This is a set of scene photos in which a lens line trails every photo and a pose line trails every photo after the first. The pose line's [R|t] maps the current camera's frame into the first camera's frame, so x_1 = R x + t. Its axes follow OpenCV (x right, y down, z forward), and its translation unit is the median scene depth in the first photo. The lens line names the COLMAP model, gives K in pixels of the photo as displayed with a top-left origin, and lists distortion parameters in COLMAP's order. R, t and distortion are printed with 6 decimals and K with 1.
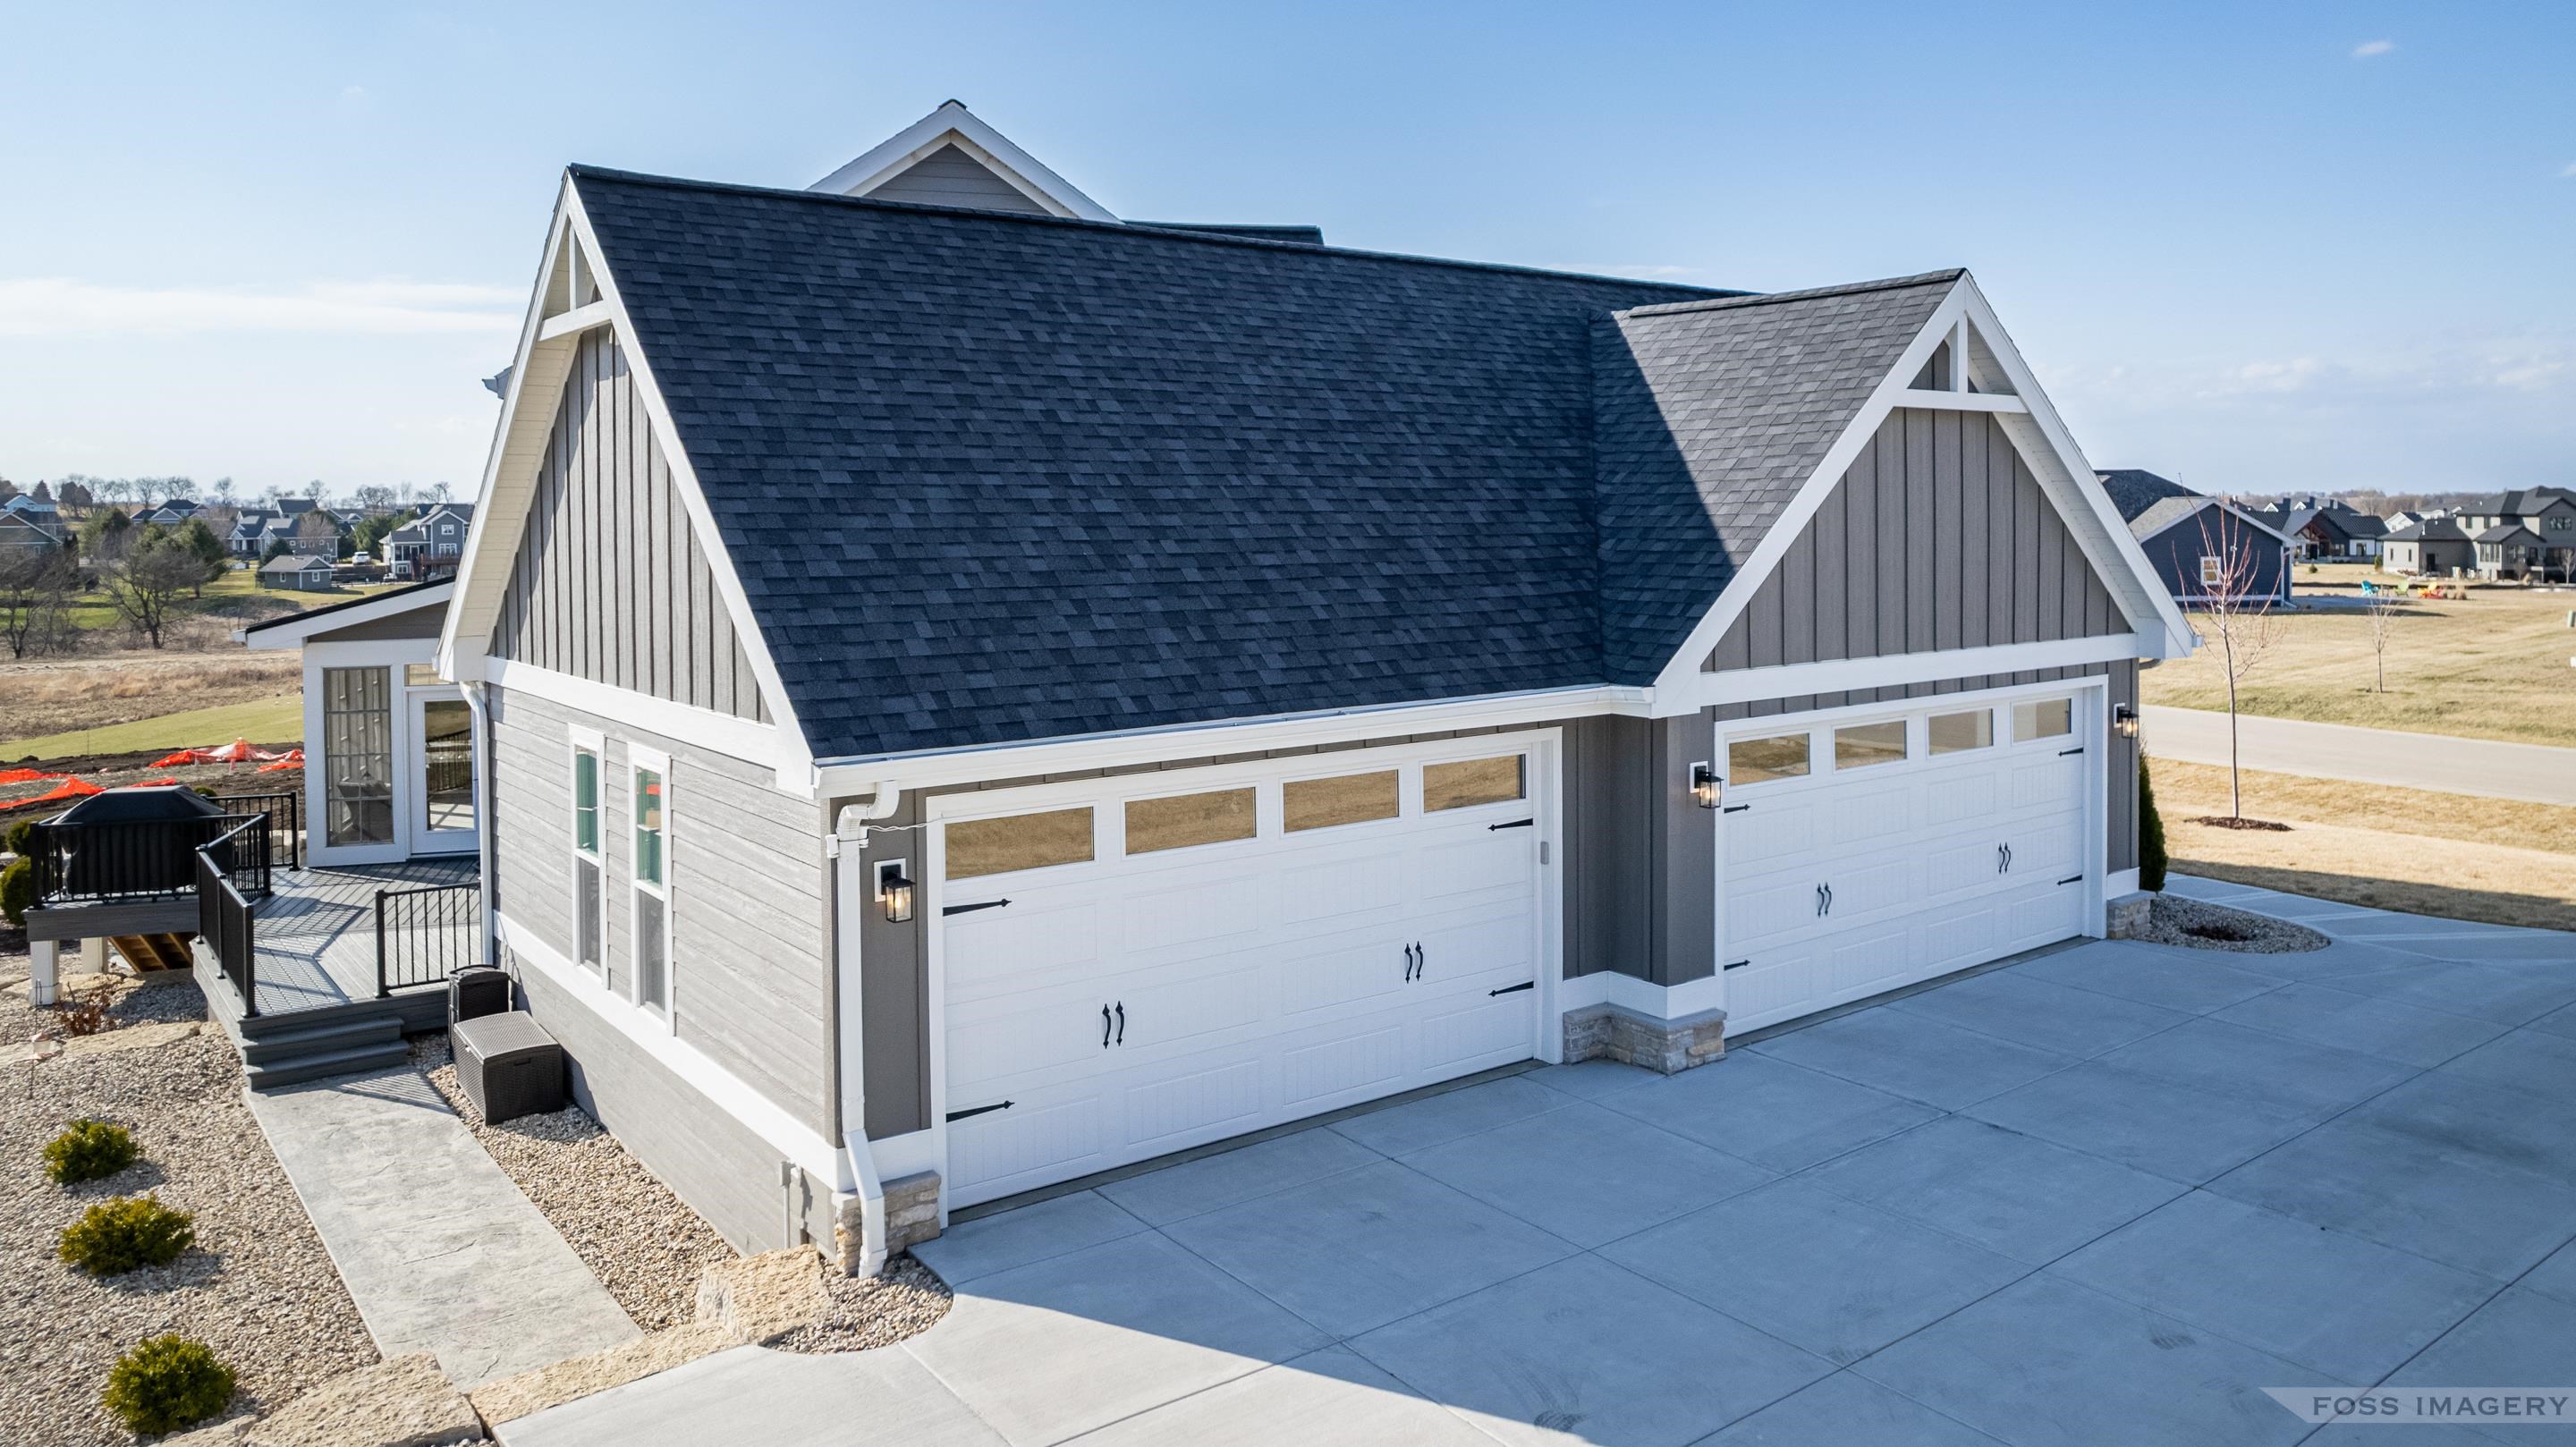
lens RADIAL K [[1788.8, 0, 1391.8], [0, 1788.8, 558.8], [0, 0, 1]] dist [-0.035684, 0.007954]
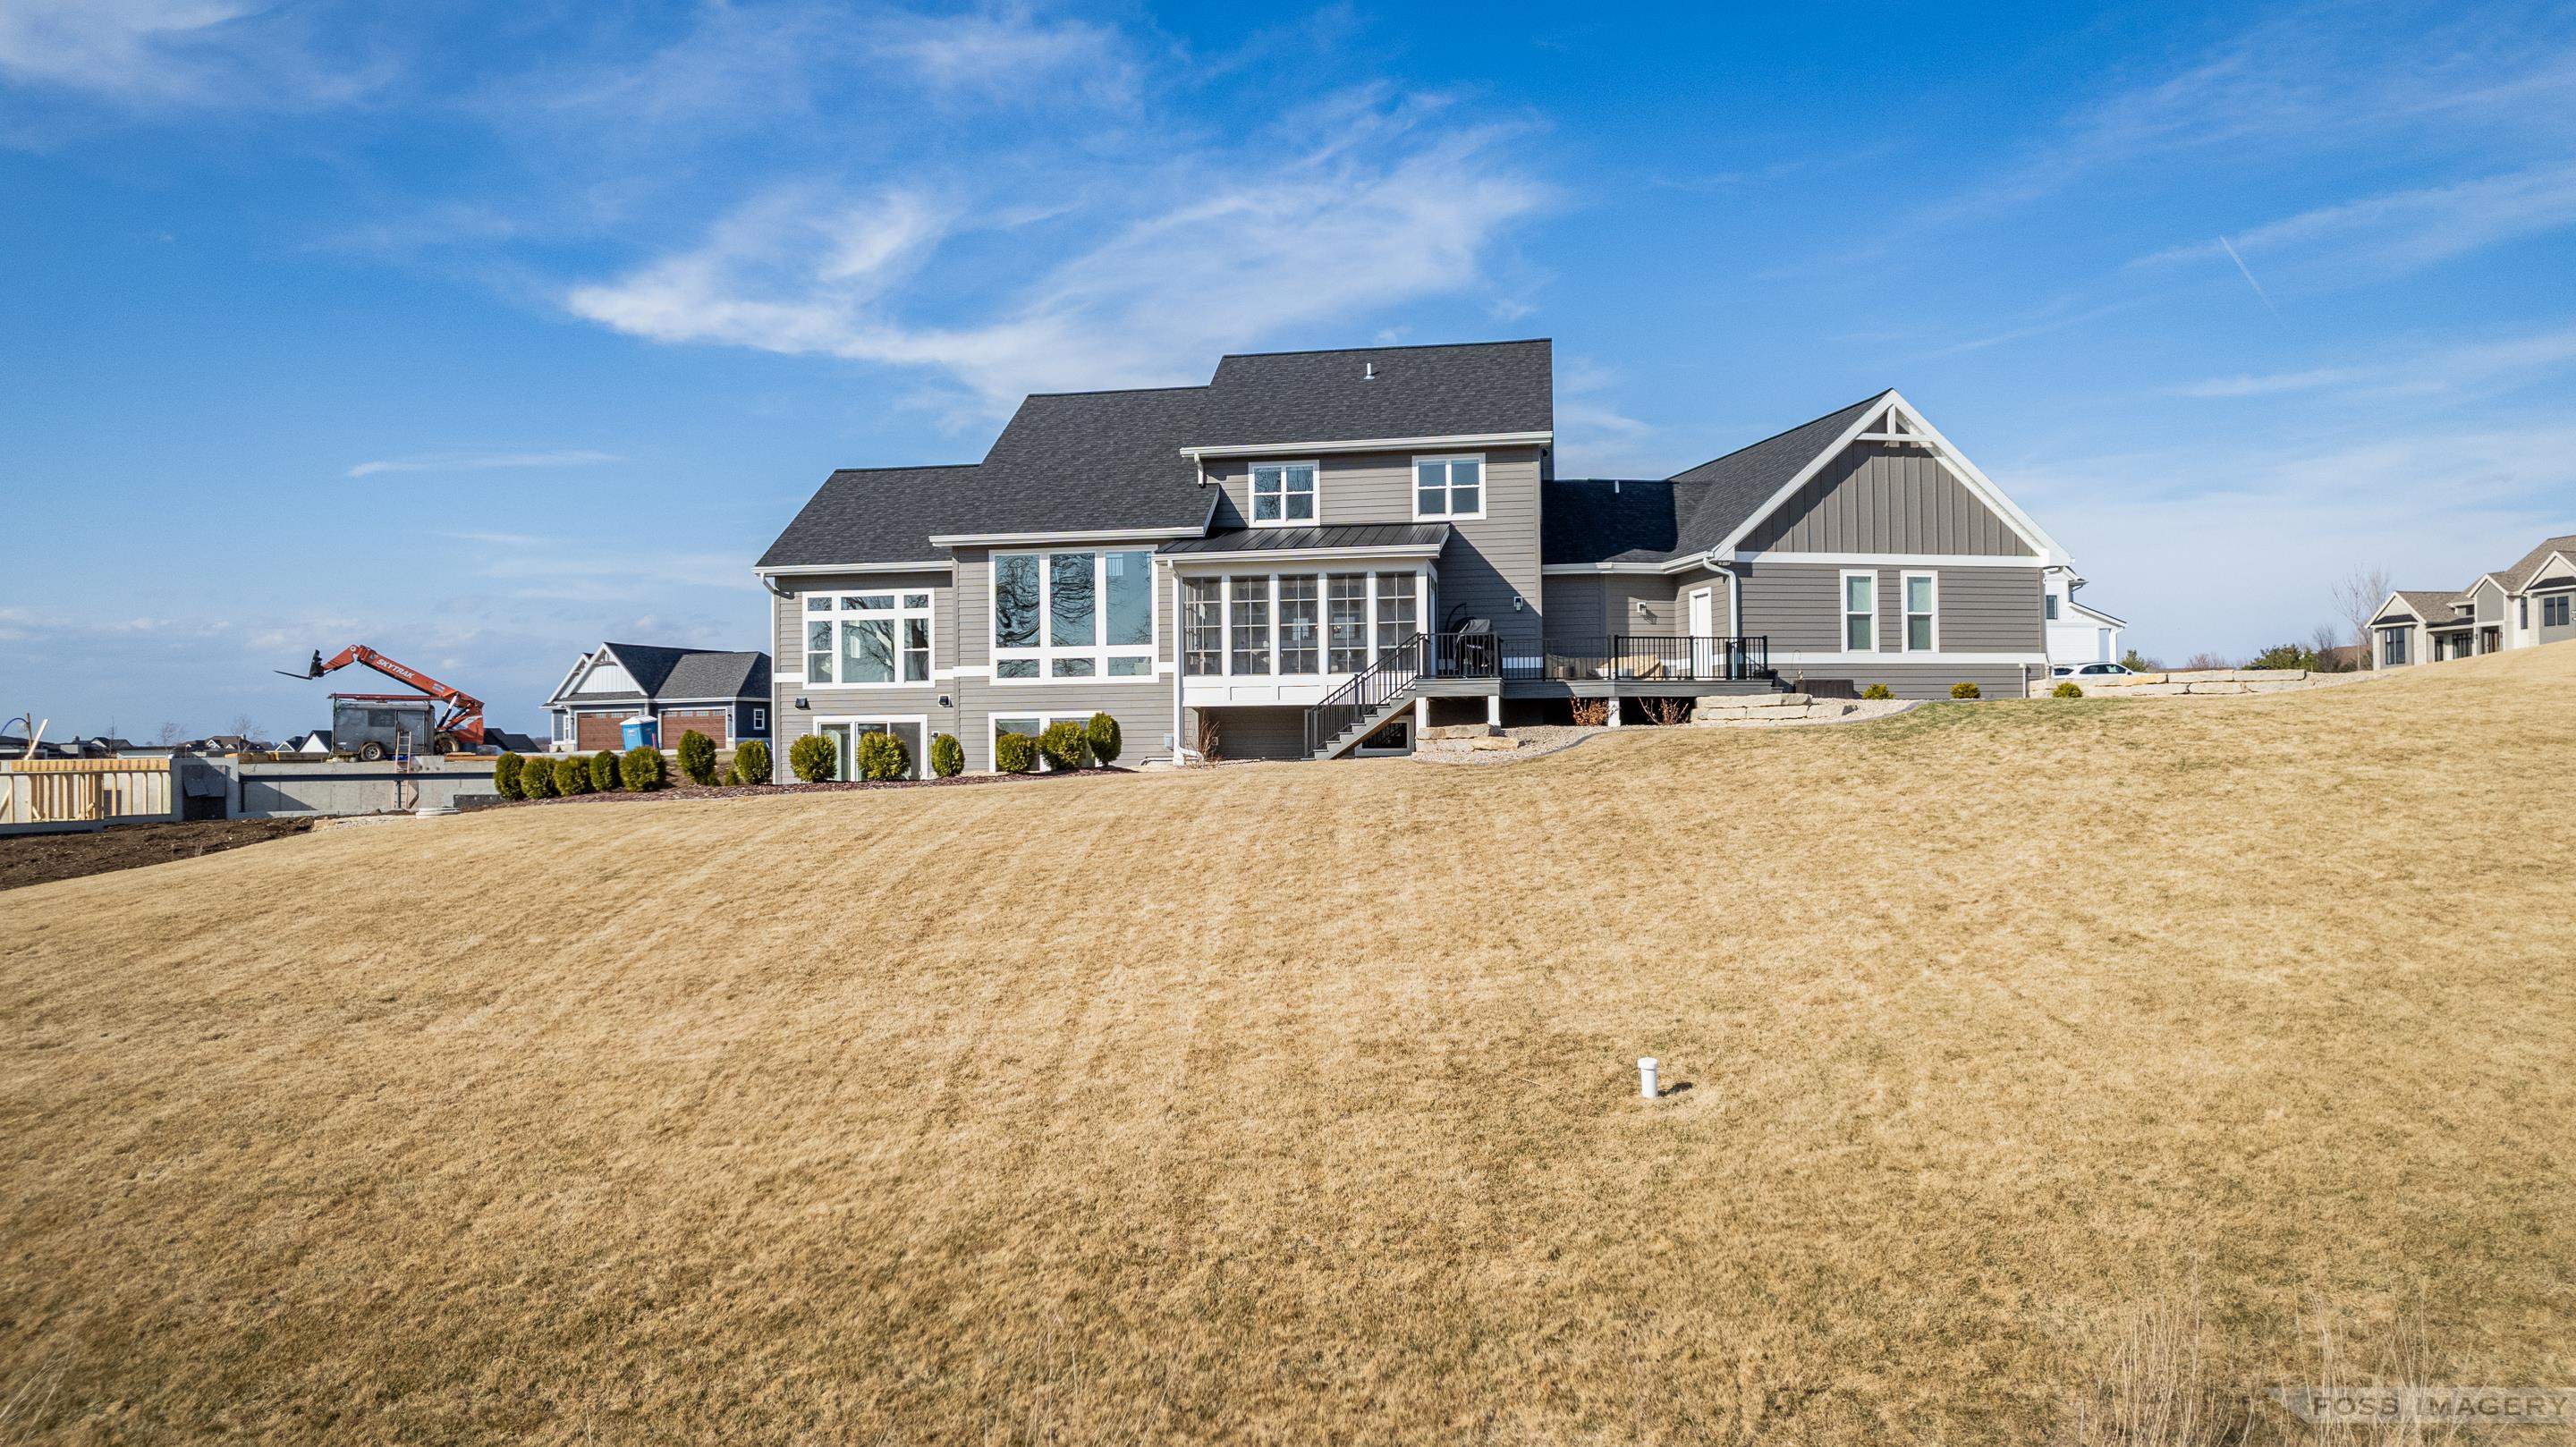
lens RADIAL K [[1614.3, 0, 1303.0], [0, 1614.3, 753.4], [0, 0, 1]] dist [-0.036994, 0.014833]
pose [[0.477500, -0.007916, 0.878596, -2.850089], [0.033854, 0.999383, -0.009395, 0.344747], [-0.877979, 0.034231, 0.477473, 0.467839]]
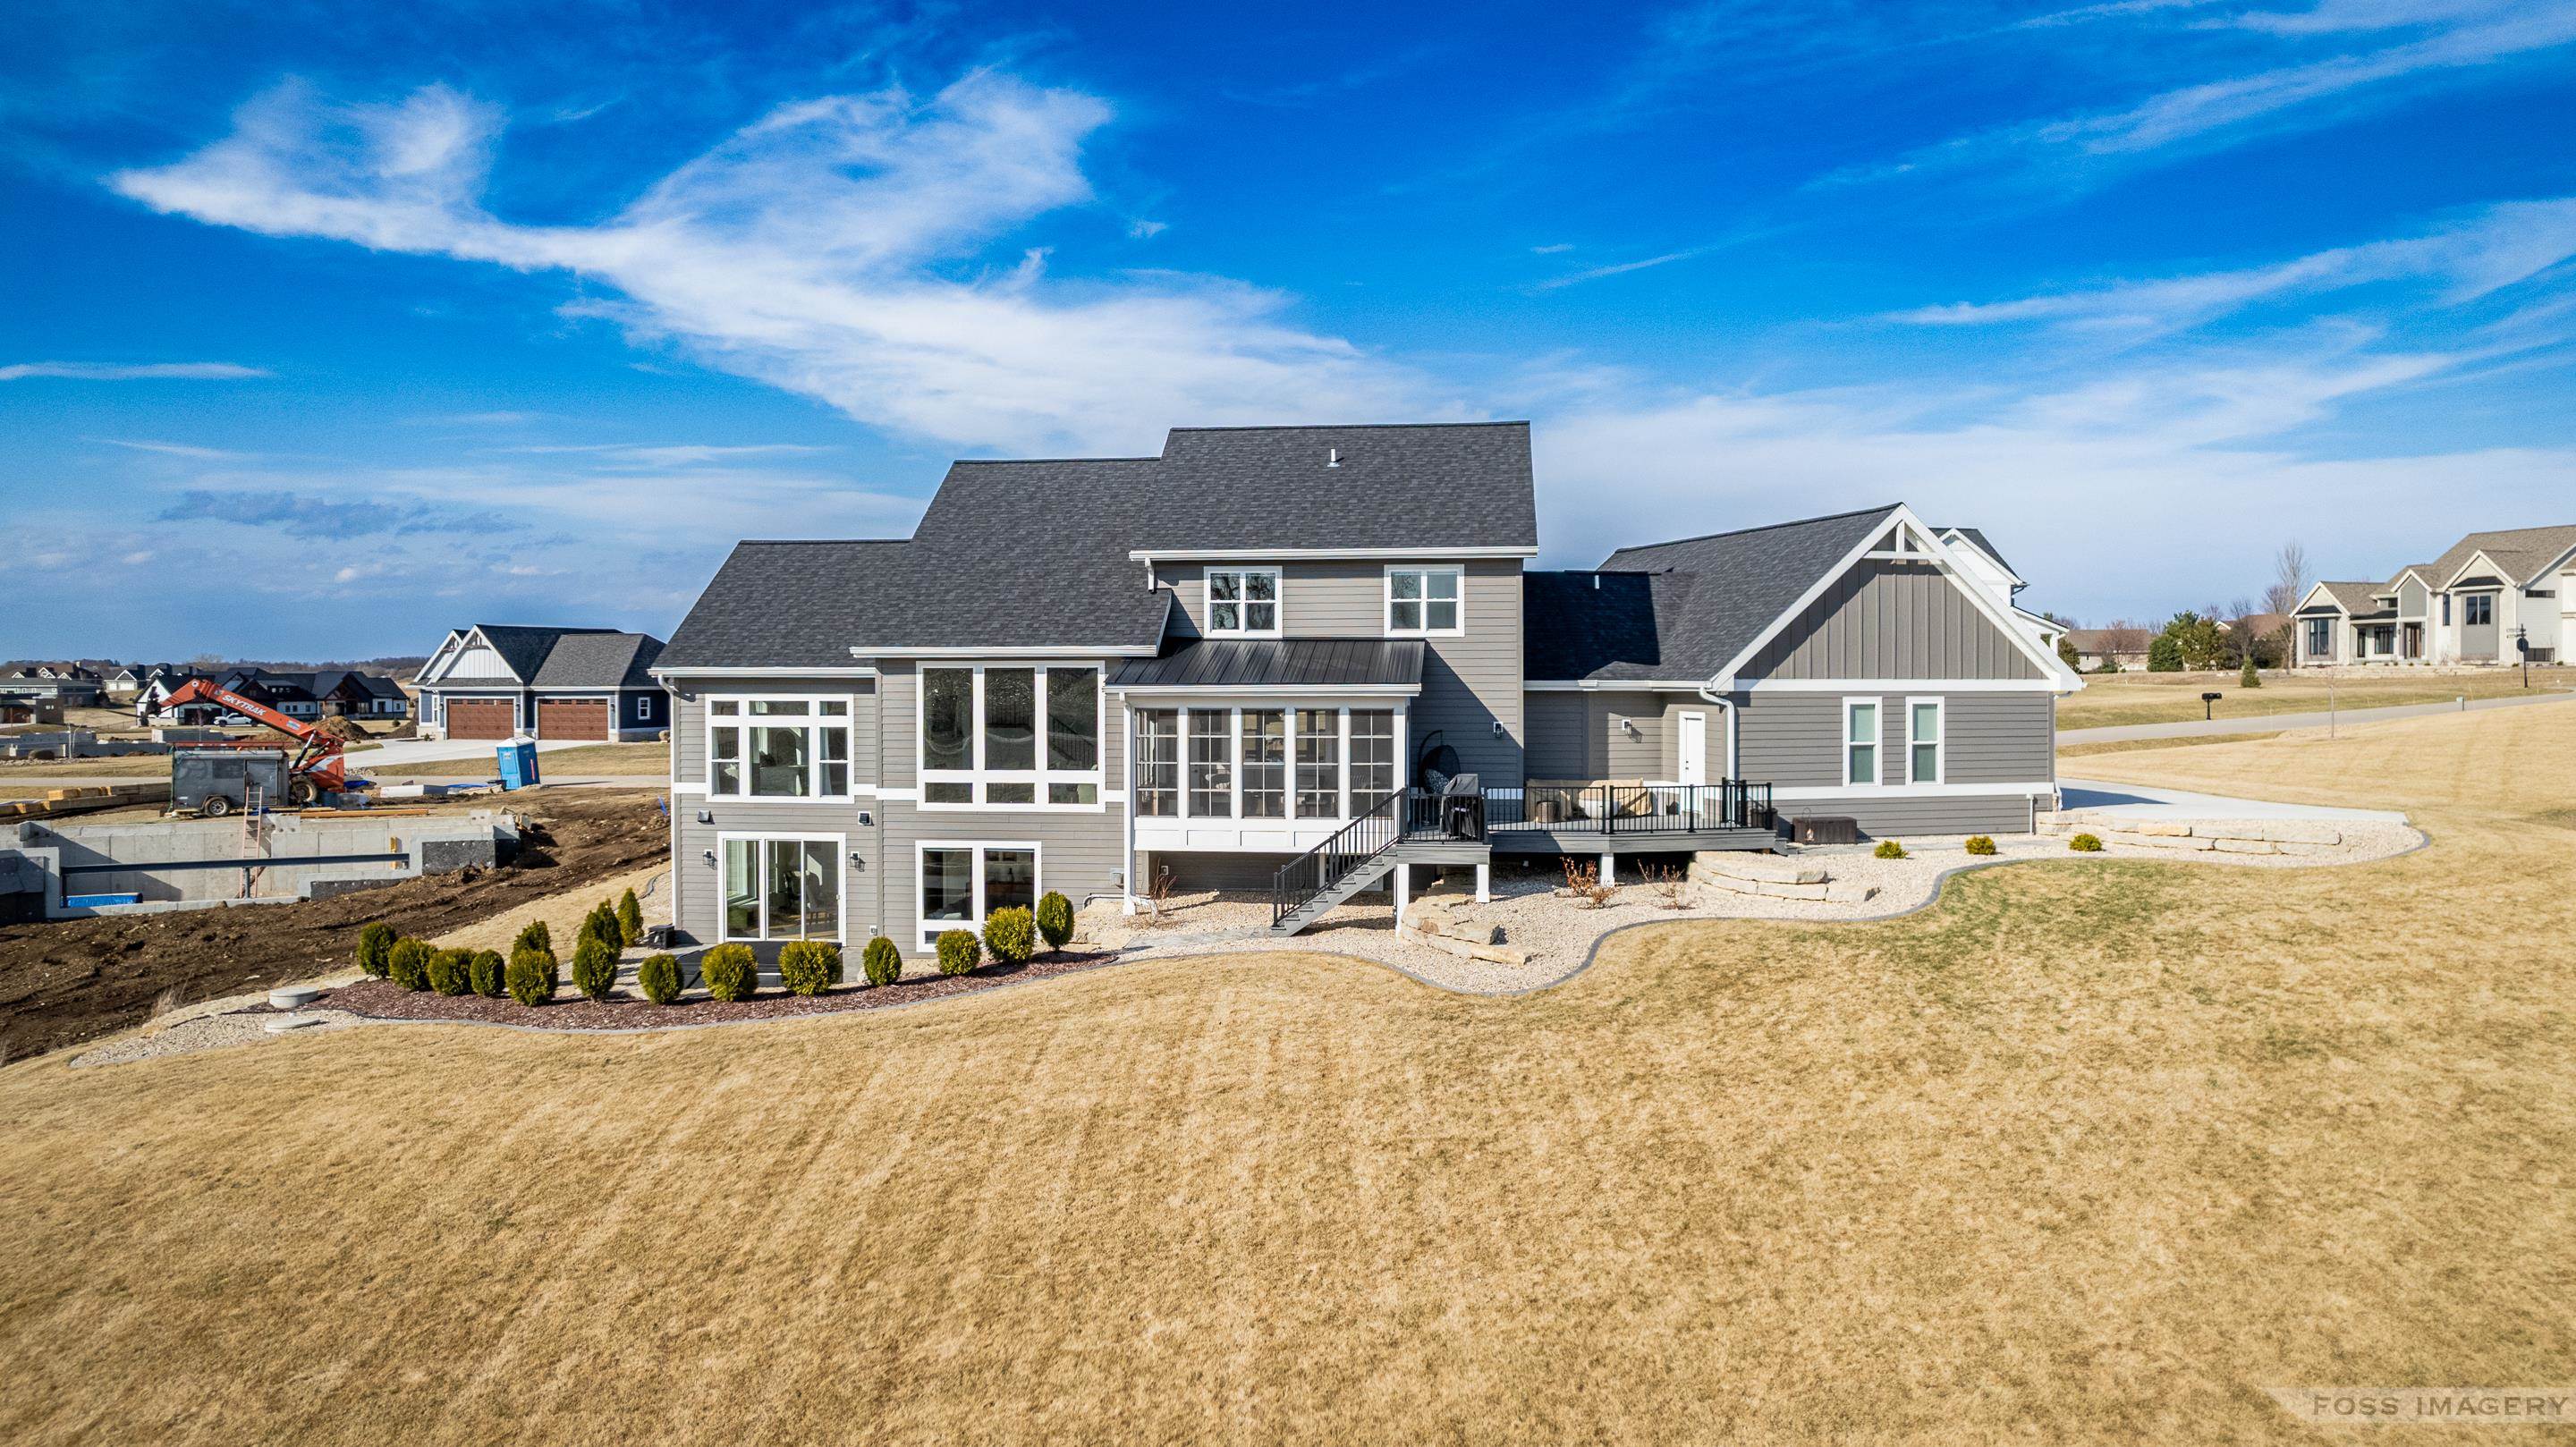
lens RADIAL K [[1649.0, 0, 1288.0], [0, 1649.0, 723.5], [0, 0, 1]] dist [-0.033916, 0.000502]
pose [[0.431734, -0.023743, 0.901688, -2.746542], [0.023787, 0.999606, 0.014932, 0.065879], [-0.901687, 0.015002, 0.432129, 0.606998]]
